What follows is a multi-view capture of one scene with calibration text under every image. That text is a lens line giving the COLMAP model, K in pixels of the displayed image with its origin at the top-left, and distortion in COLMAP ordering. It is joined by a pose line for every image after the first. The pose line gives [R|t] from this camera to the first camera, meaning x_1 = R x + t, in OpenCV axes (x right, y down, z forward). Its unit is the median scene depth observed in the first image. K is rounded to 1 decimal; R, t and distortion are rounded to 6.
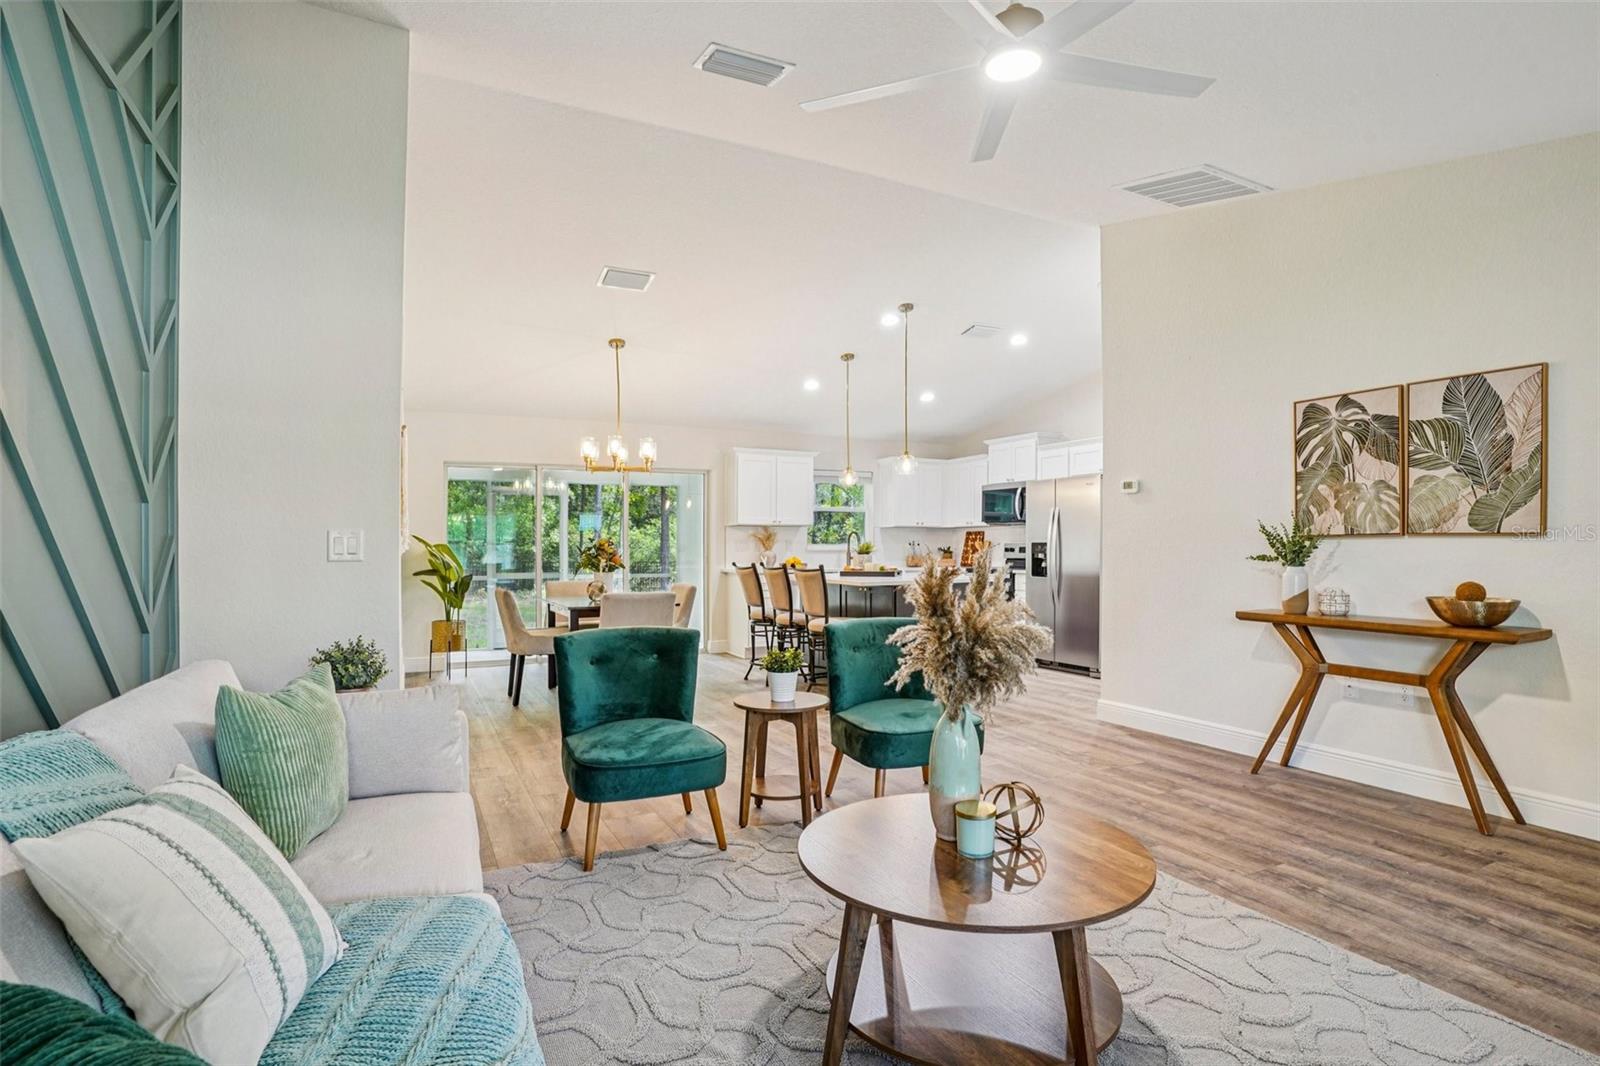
lens RADIAL K [[798.4, 0, 797.1], [0, 798.4, 535.9], [0, 0, 1]] dist [-0.068843, 0.030904]
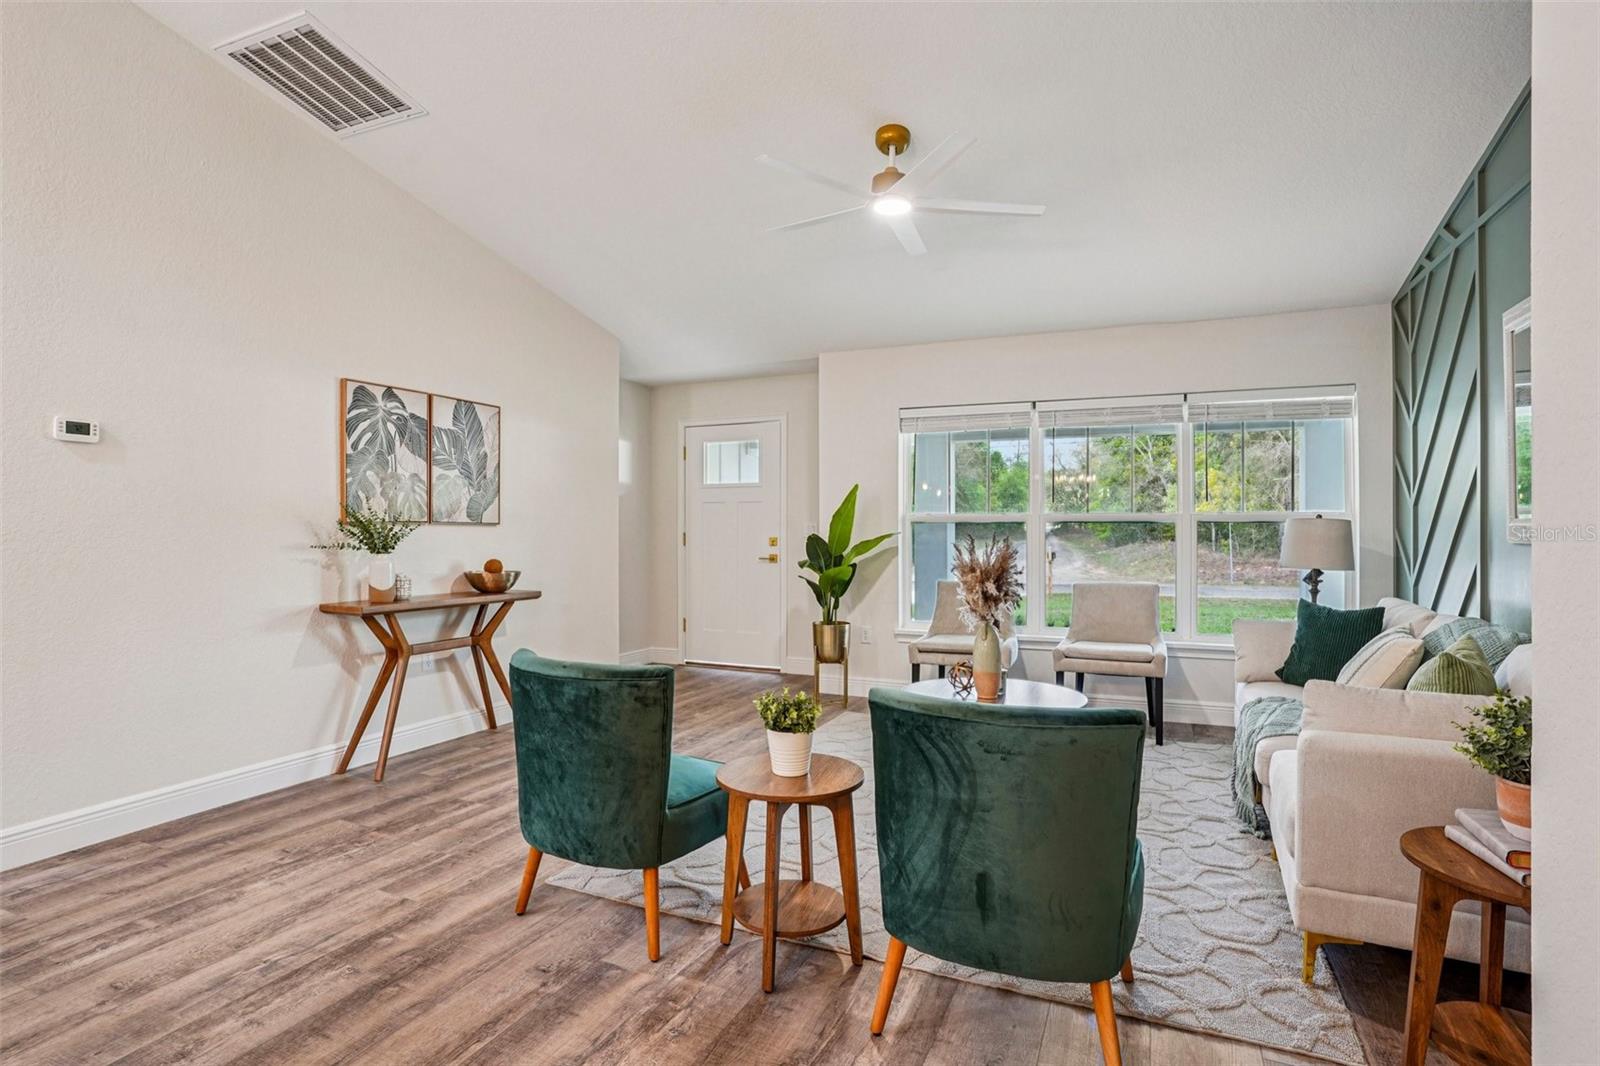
lens RADIAL K [[807.3, 0, 800.0], [0, 807.3, 533.0], [0, 0, 1]] dist [-0.075828, 0.037781]
pose [[-0.632715, -0.002128, 0.774382, -0.437415], [-0.009204, 0.999946, -0.004773, 0.012582], [-0.774330, -0.010147, -0.632700, 1.182435]]
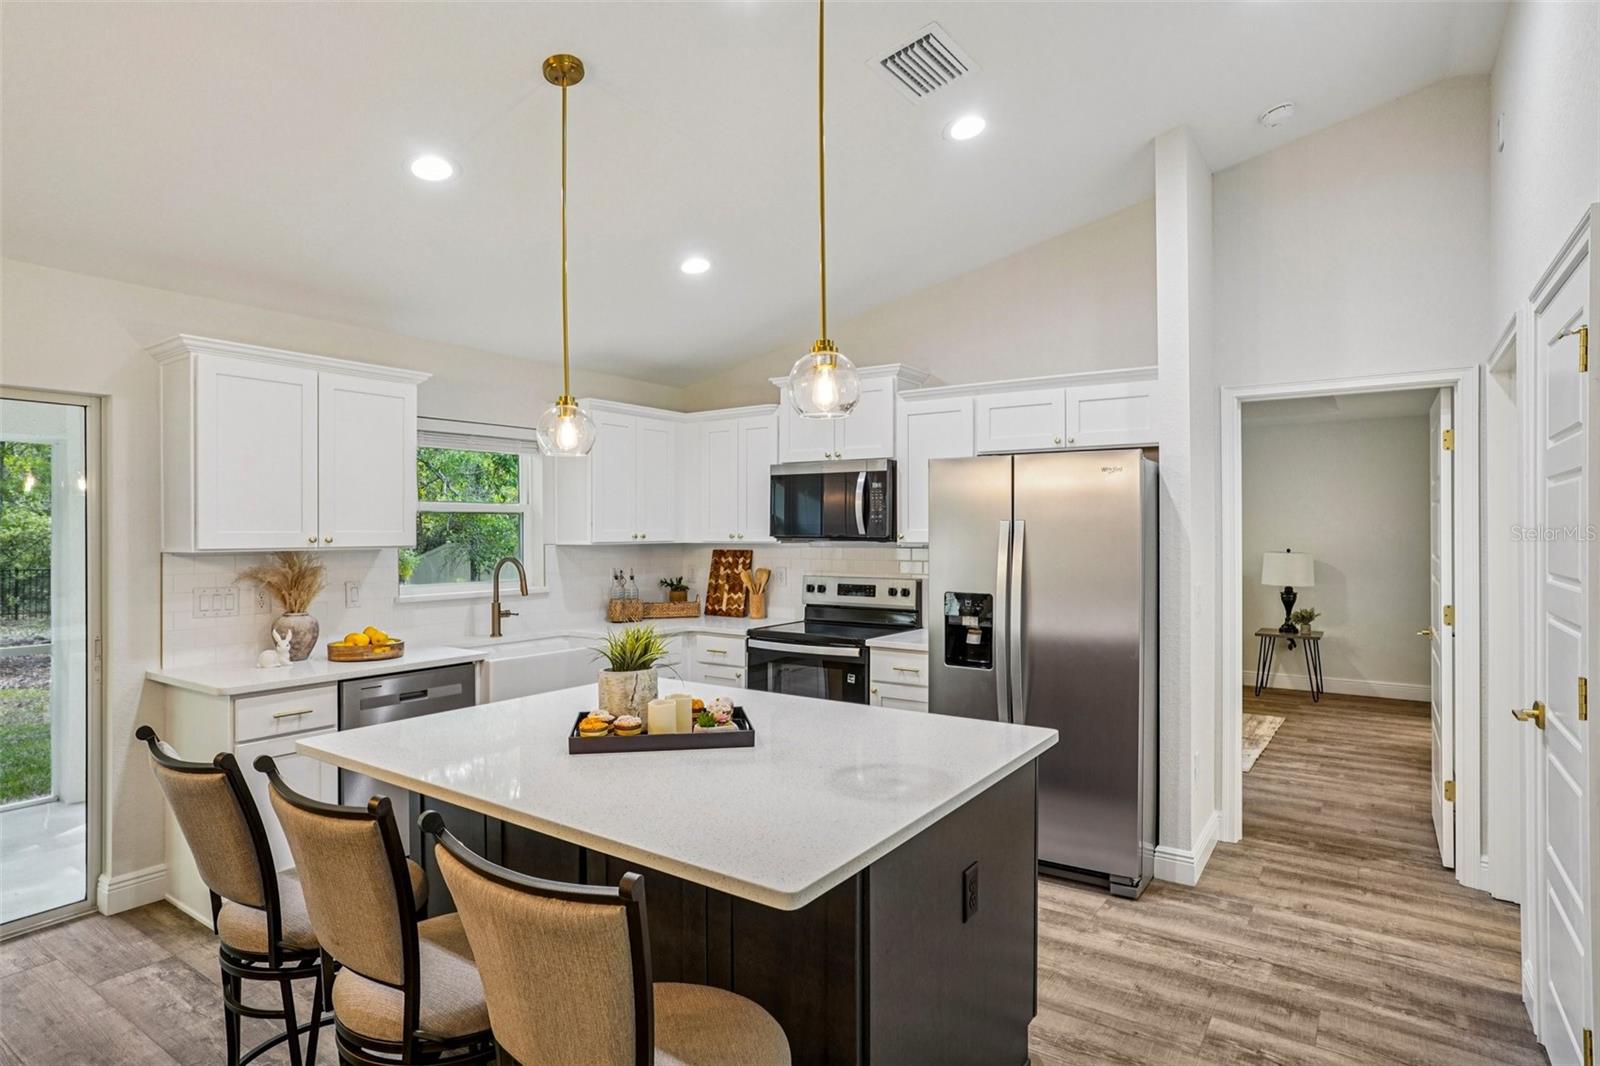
lens RADIAL K [[864.9, 0, 795.1], [0, 864.9, 536.3], [0, 0, 1]] dist [-0.059816, 0.033072]
pose [[0.880550, -0.004415, 0.473932, -0.037820], [-0.004716, 0.999826, 0.018075, -0.061749], [-0.473929, -0.018151, 0.880376, 1.127532]]
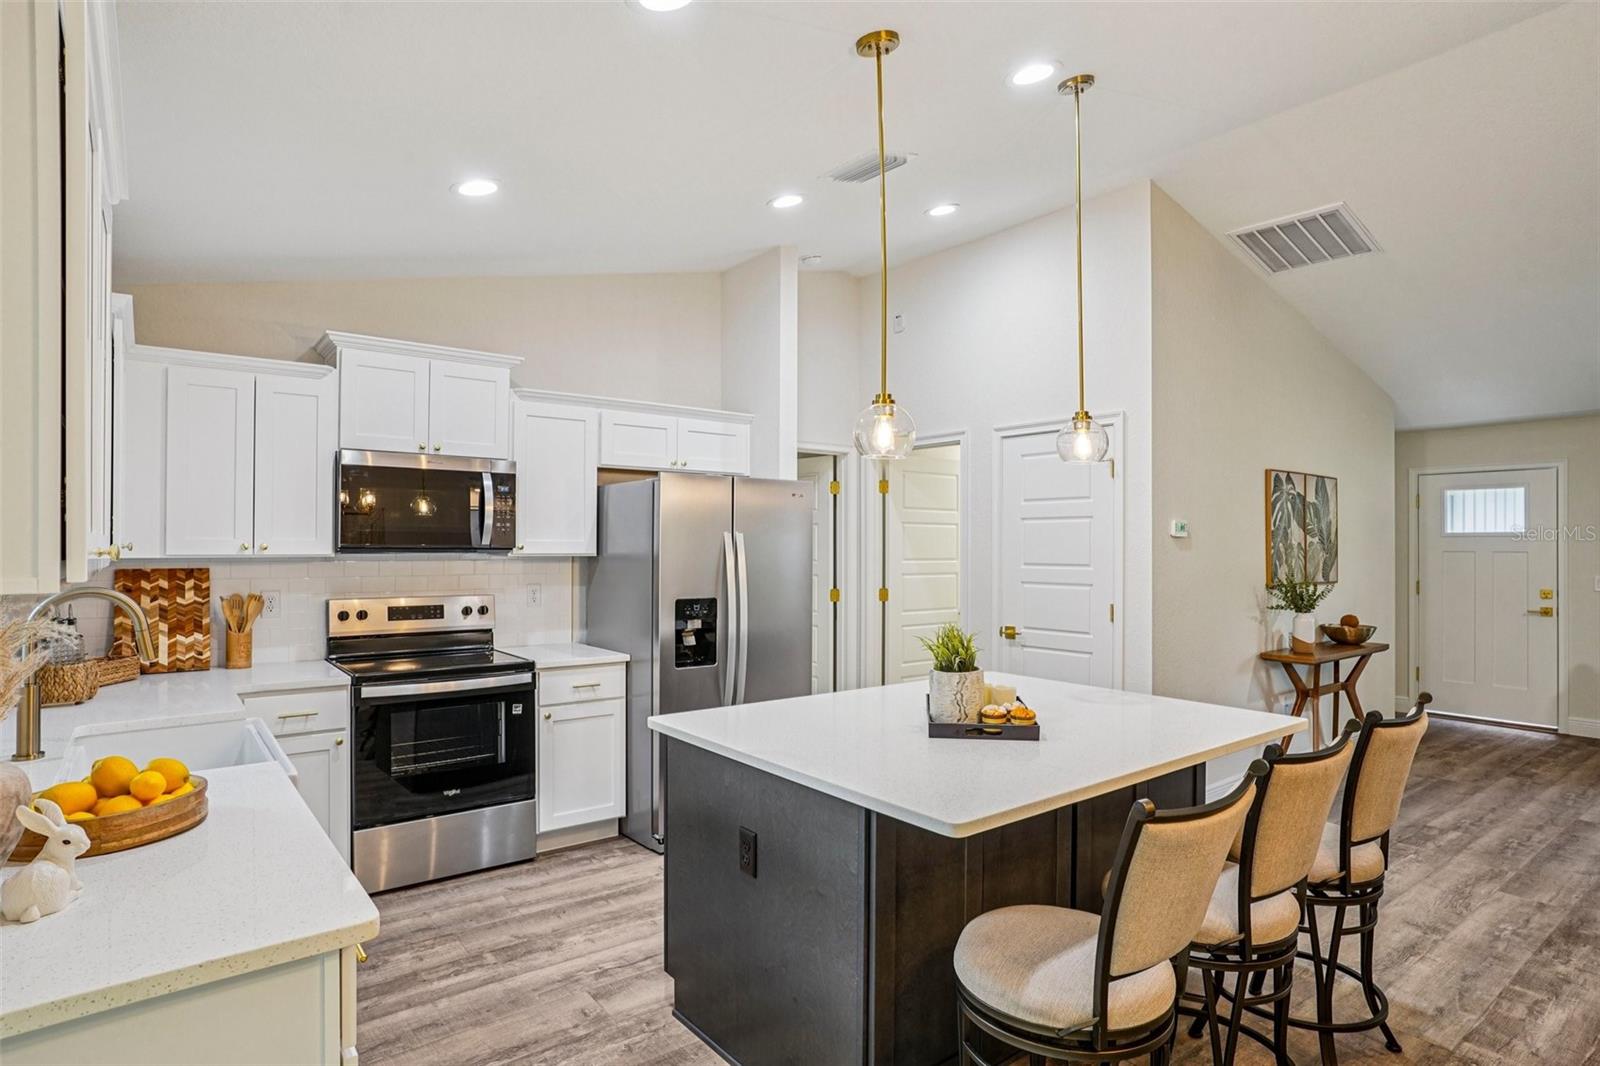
lens RADIAL K [[864.9, 0, 795.1], [0, 864.9, 536.3], [0, 0, 1]] dist [-0.059816, 0.033072]
pose [[-0.195026, 0.008849, 0.980758, -0.453999], [-0.015924, 0.999799, -0.012187, -0.047200], [-0.980669, -0.017995, -0.194845, 1.941657]]
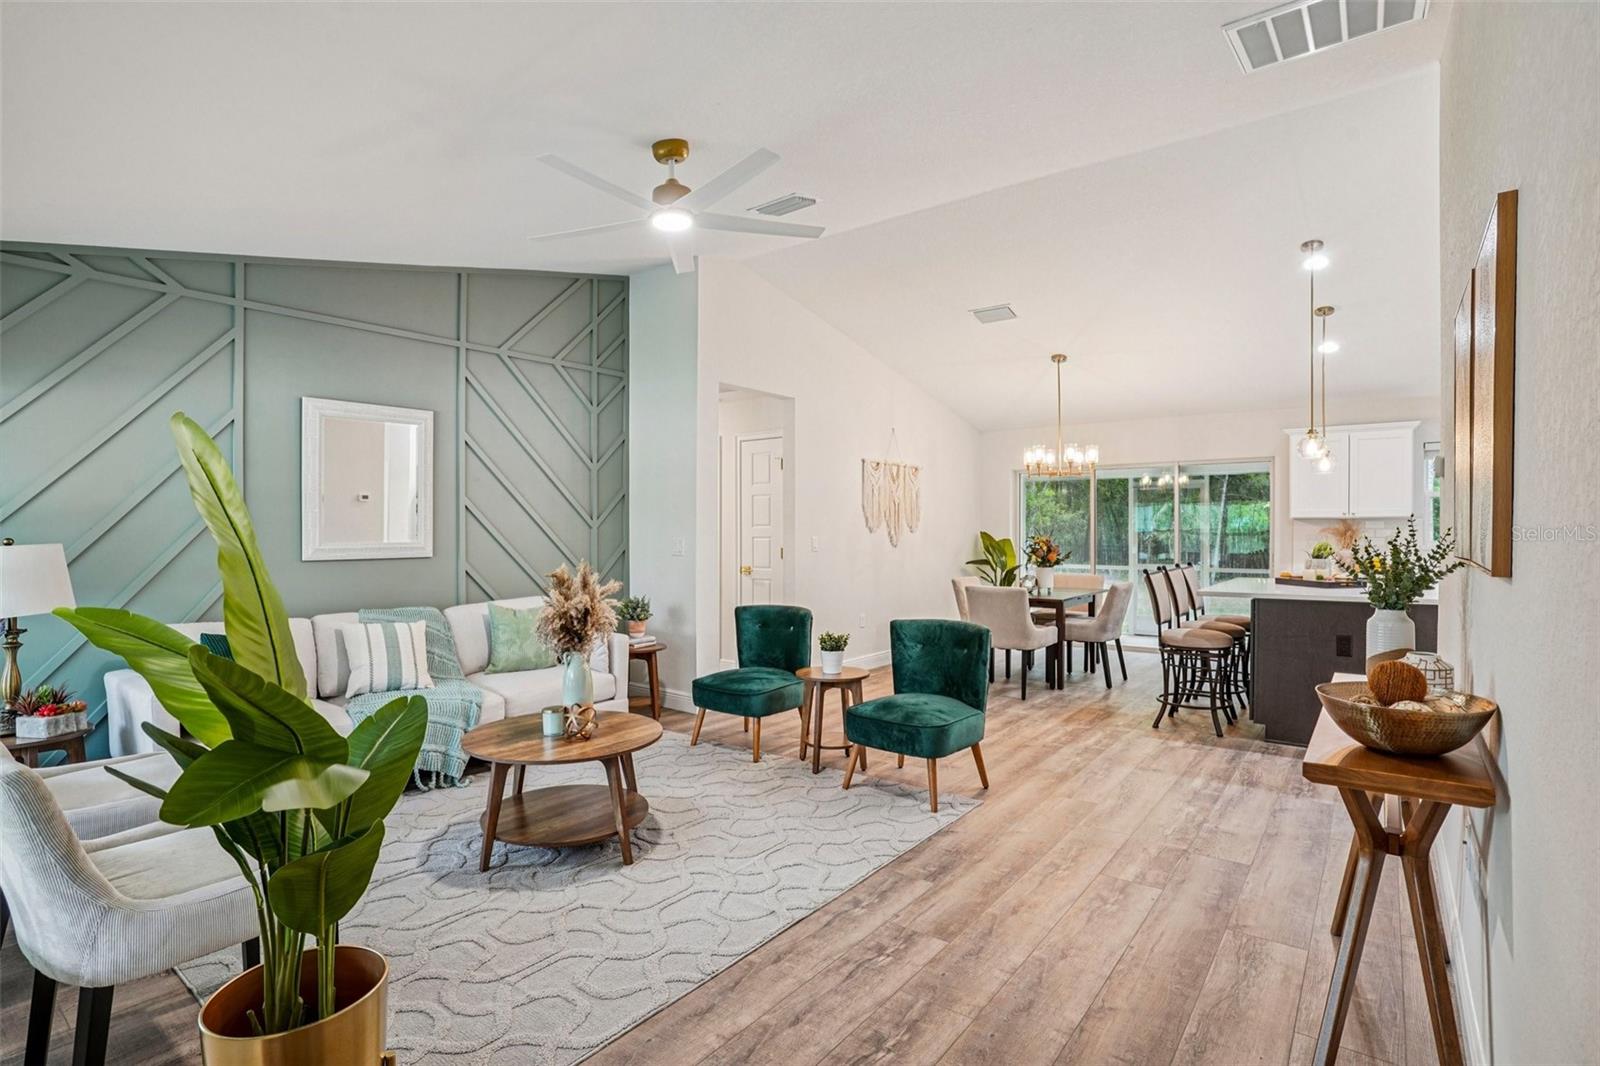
lens RADIAL K [[785.3, 0, 800.0], [0, 785.3, 533.0], [0, 0, 1]] dist [-0.086018, 0.030925]
pose [[0.431312, 0.006625, -0.902179, 0.926925], [0.010402, 0.999870, 0.012315, -0.030030], [0.902143, -0.014696, 0.431187, 0.346026]]
